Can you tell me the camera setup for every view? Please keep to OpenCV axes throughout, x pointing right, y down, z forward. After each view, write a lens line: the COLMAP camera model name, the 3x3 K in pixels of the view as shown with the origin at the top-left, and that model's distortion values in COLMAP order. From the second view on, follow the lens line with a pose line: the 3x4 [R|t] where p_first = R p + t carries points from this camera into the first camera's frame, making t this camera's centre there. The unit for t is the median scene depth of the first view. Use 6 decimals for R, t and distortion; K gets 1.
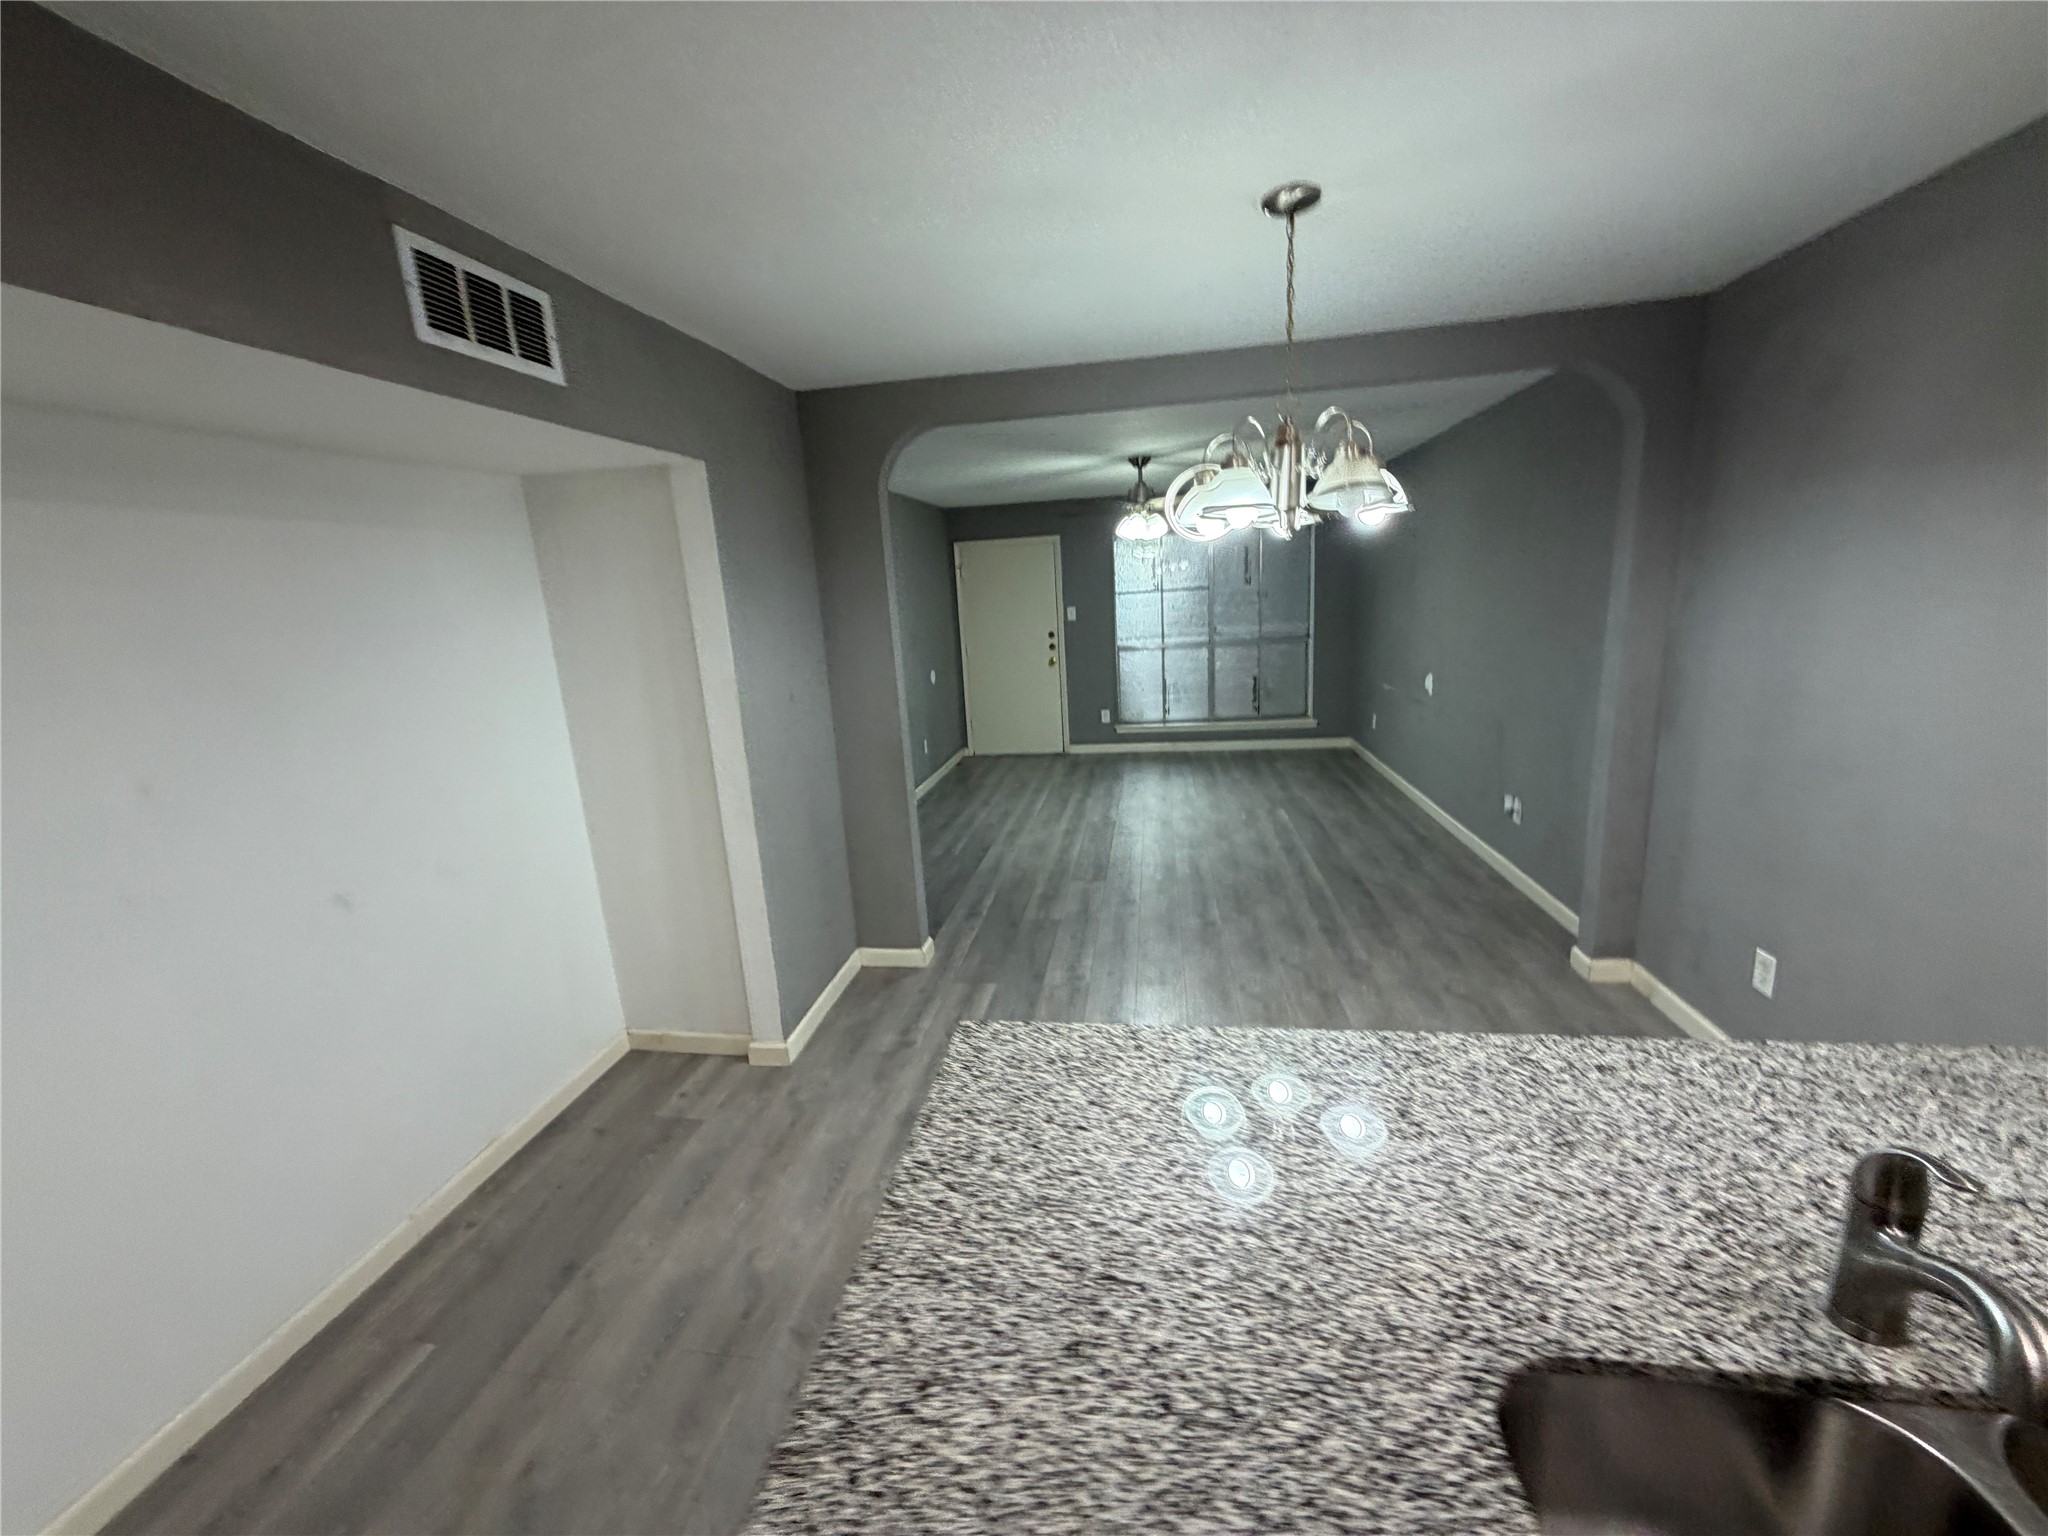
lens RADIAL K [[826.9, 0, 1026.7], [0, 826.9, 771.9], [0, 0, 1]] dist [0.002986, 0.000110]
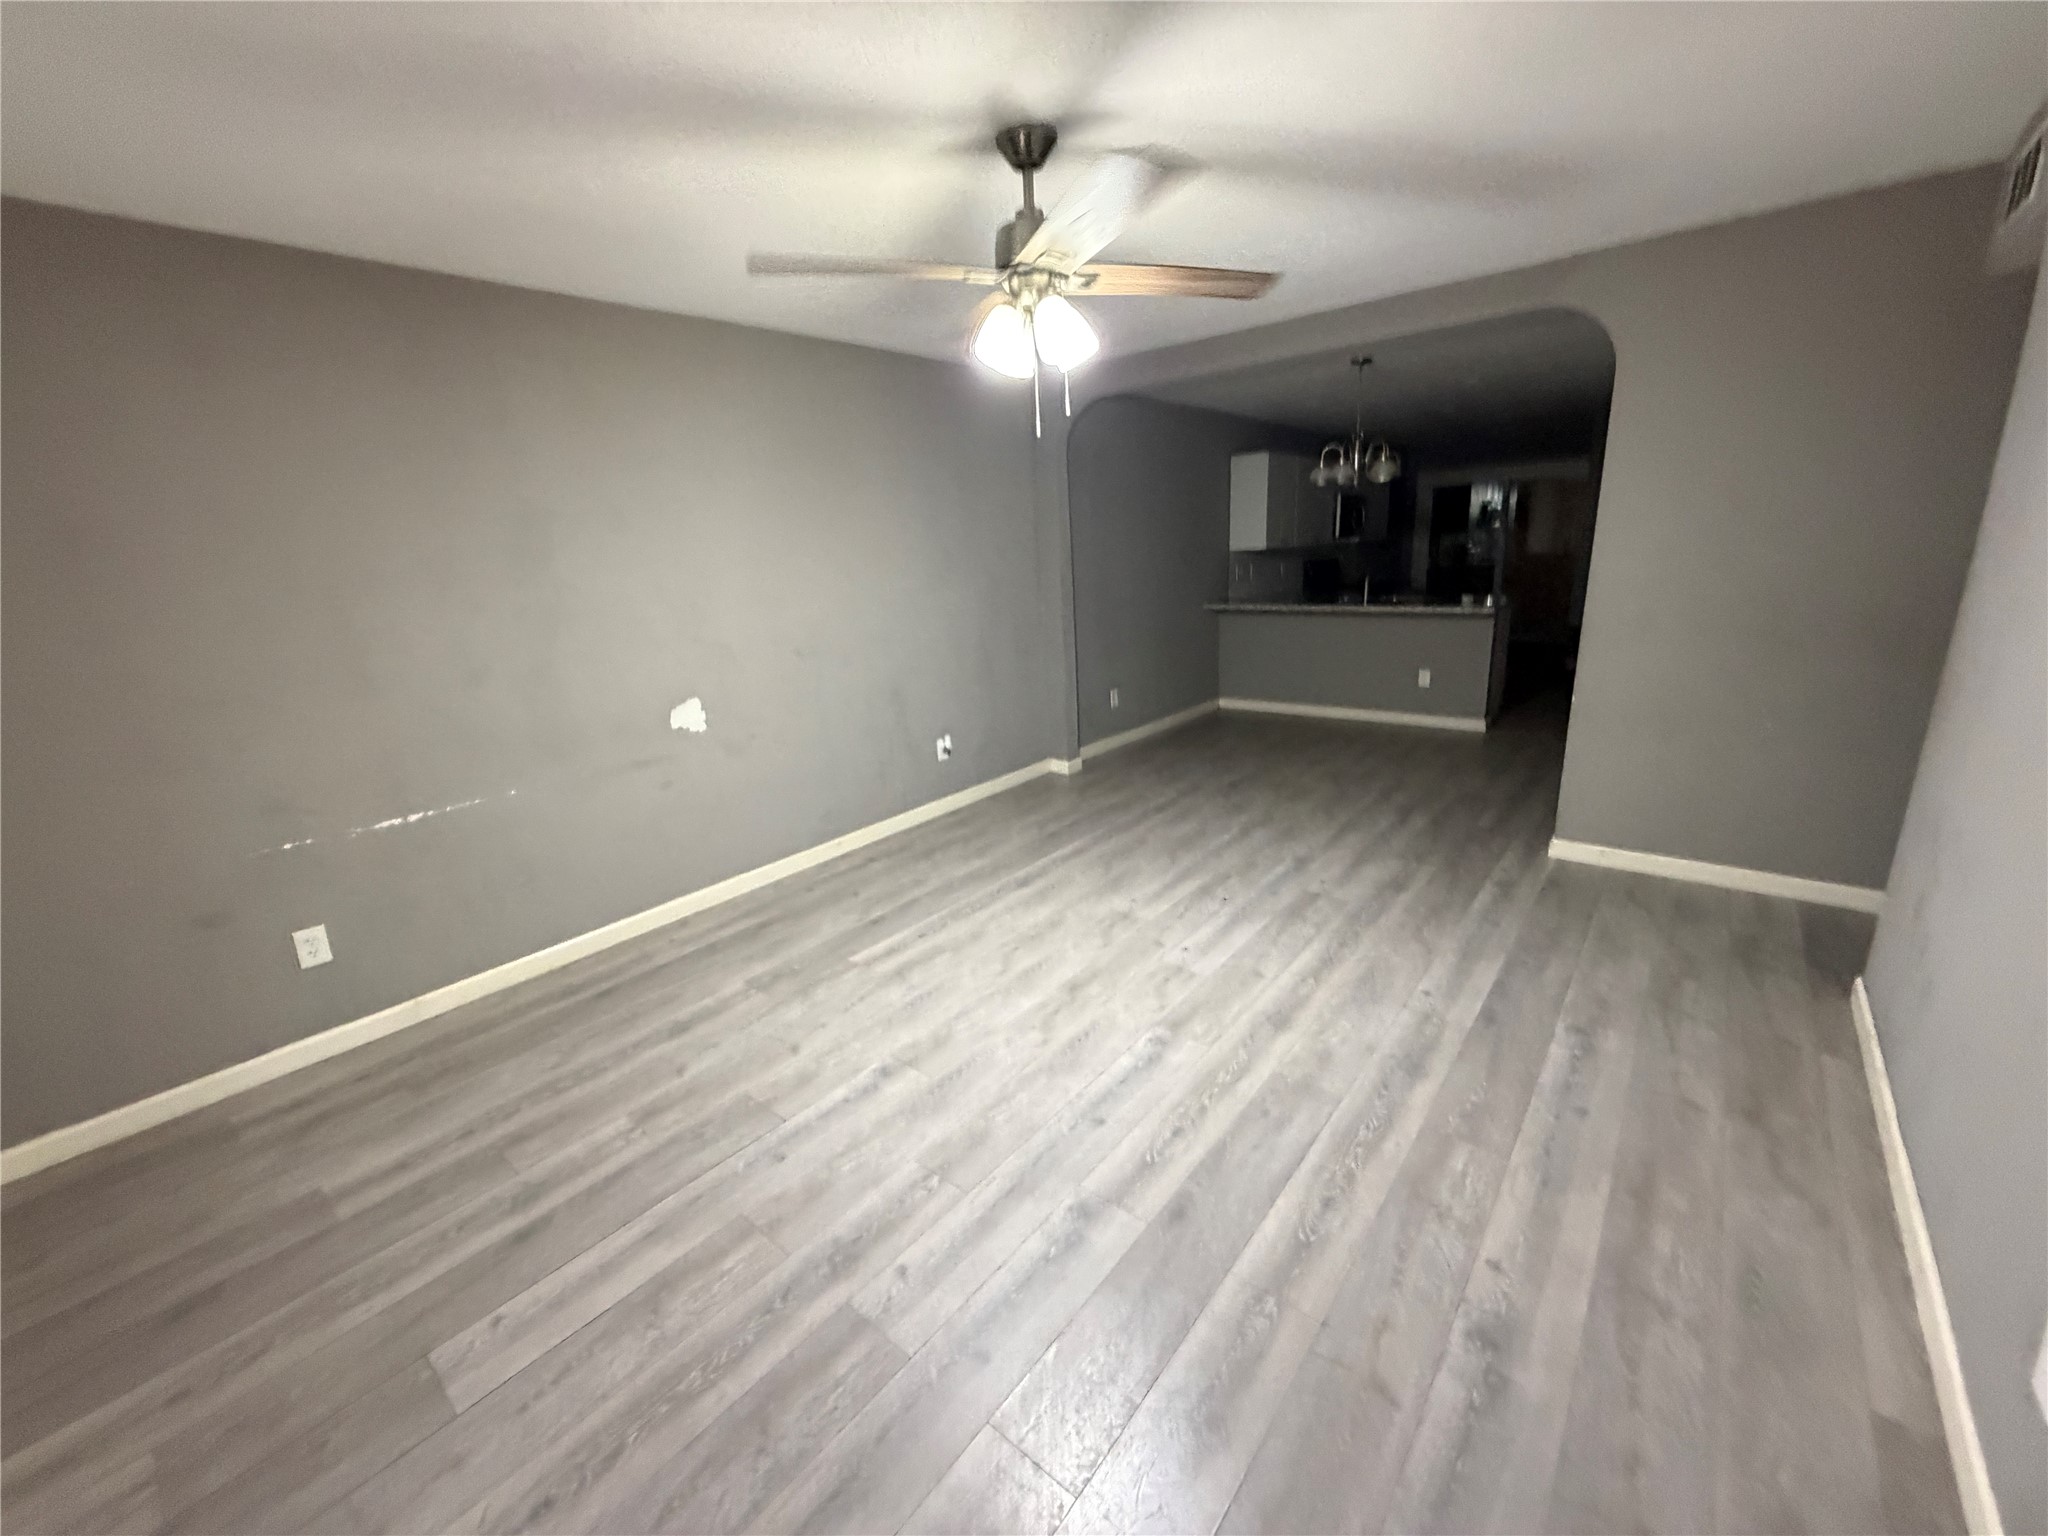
lens RADIAL K [[826.9, 0, 1016.7], [0, 826.9, 767.5], [0, 0, 1]] dist [0.002986, 0.000110]
pose [[-0.849142, -0.037572, 0.526826, -0.071564], [0.212249, 0.889106, 0.405513, -0.315777], [-0.483640, 0.456156, -0.747003, 1.571272]]
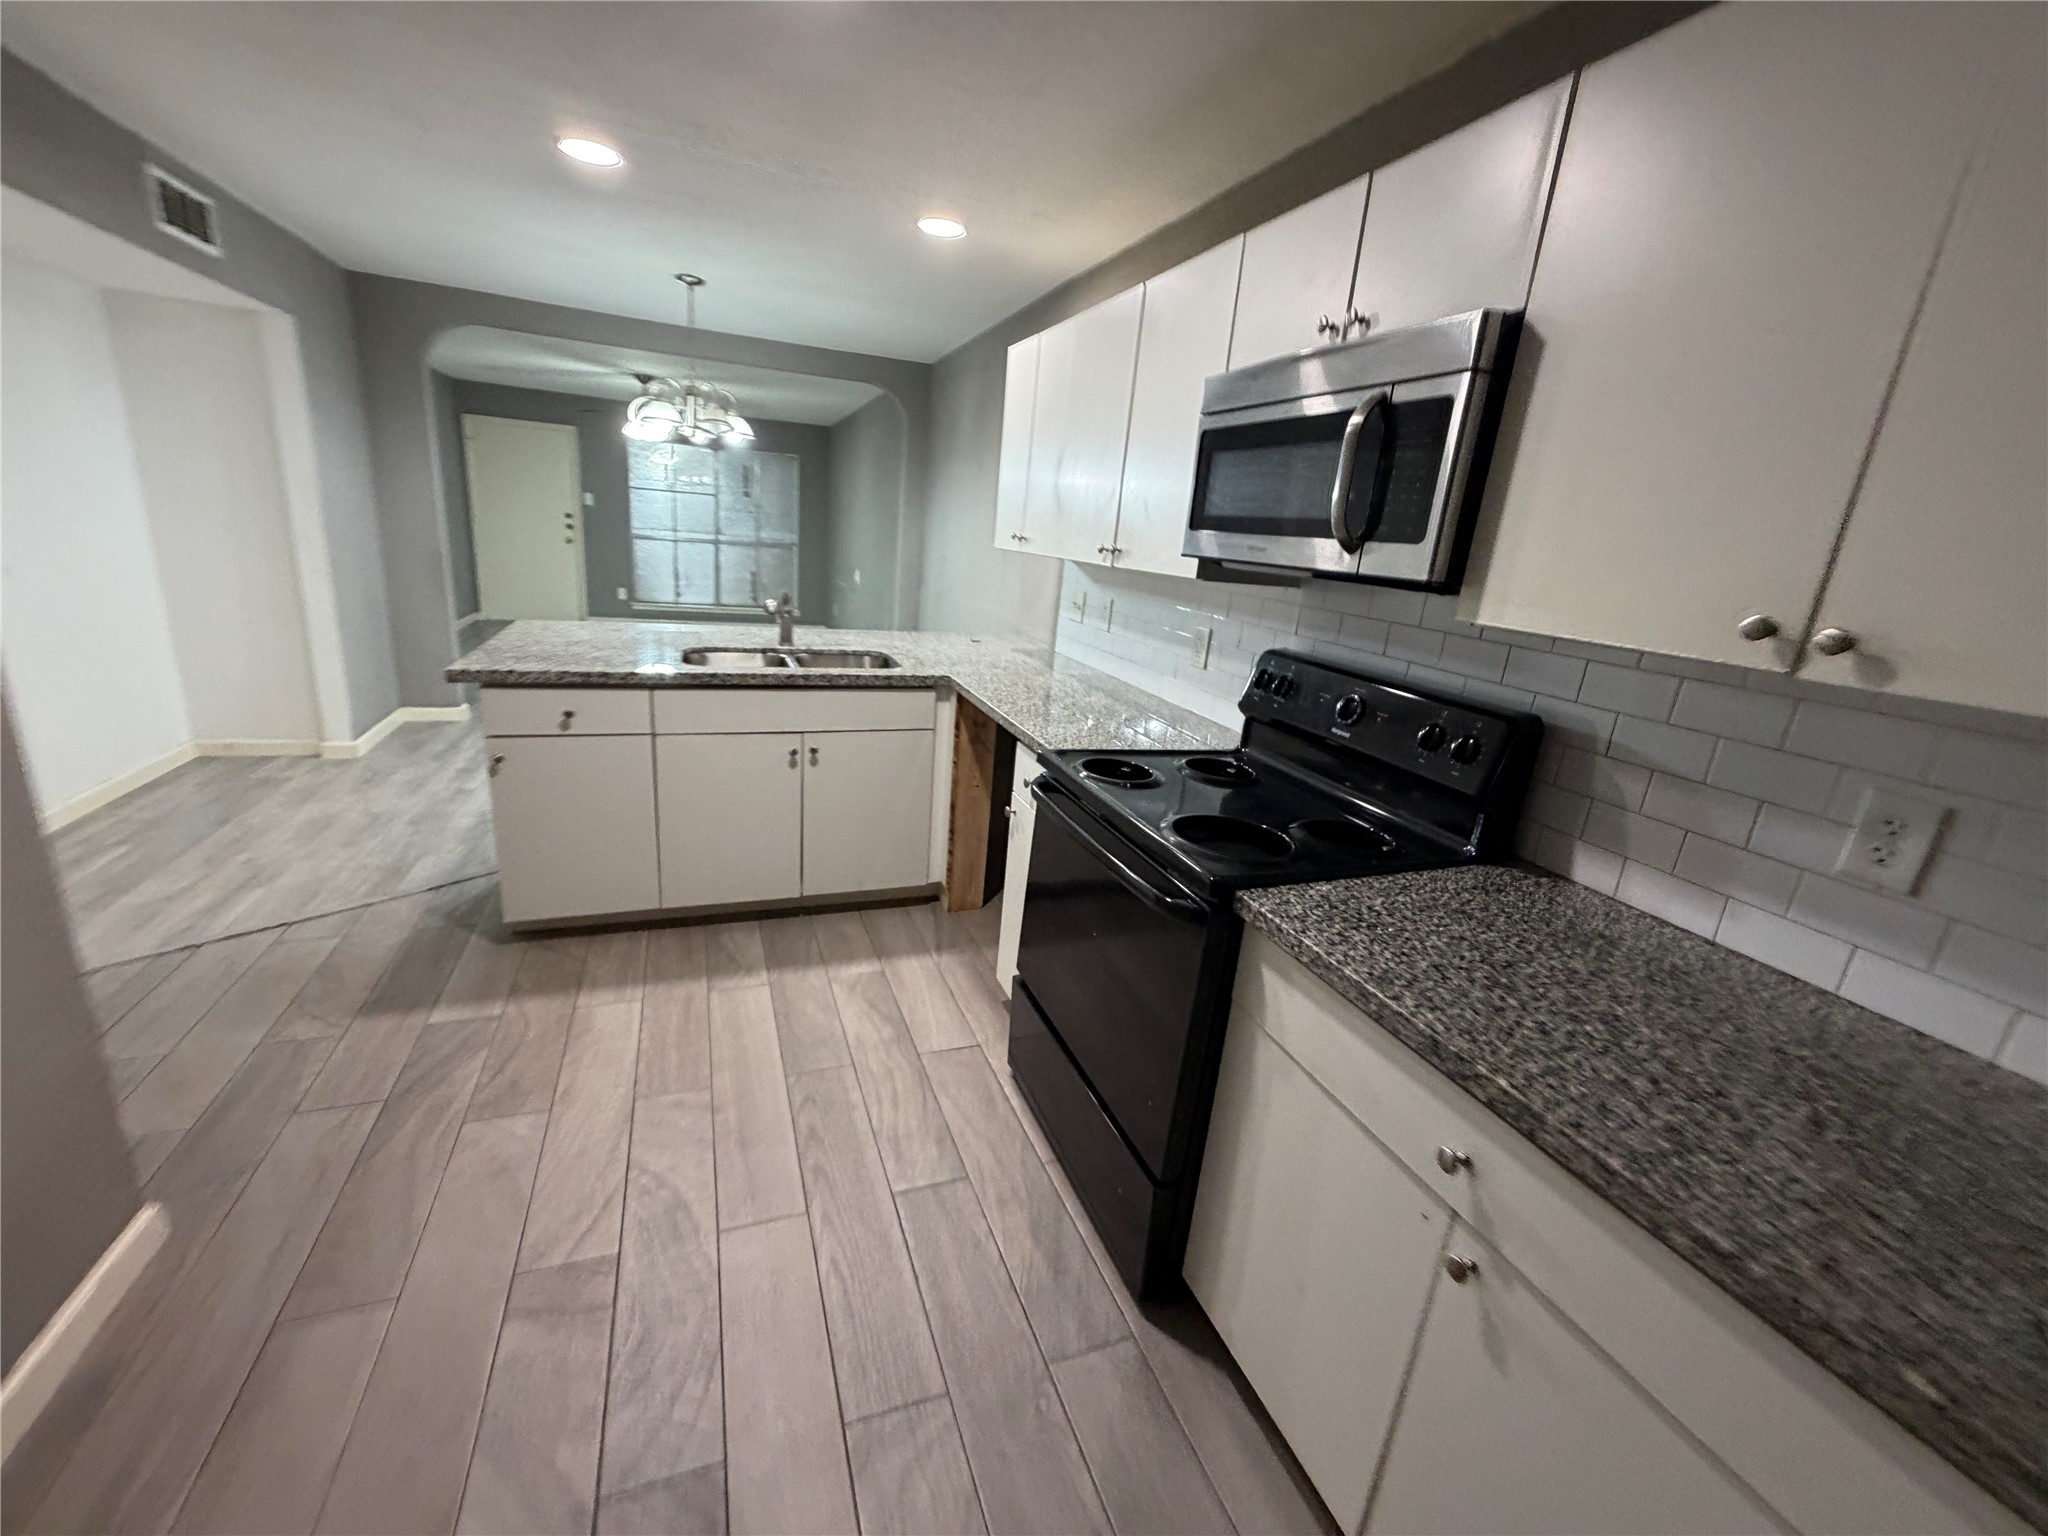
lens RADIAL K [[826.9, 0, 1017.3], [0, 826.9, 762.3], [0, 0, 1]] dist [0.002986, 0.000110]
pose [[0.866406, -0.004320, 0.499322, -0.008940], [-0.025348, 0.998293, 0.052620, 0.161457], [-0.498697, -0.058247, 0.864817, -0.510438]]
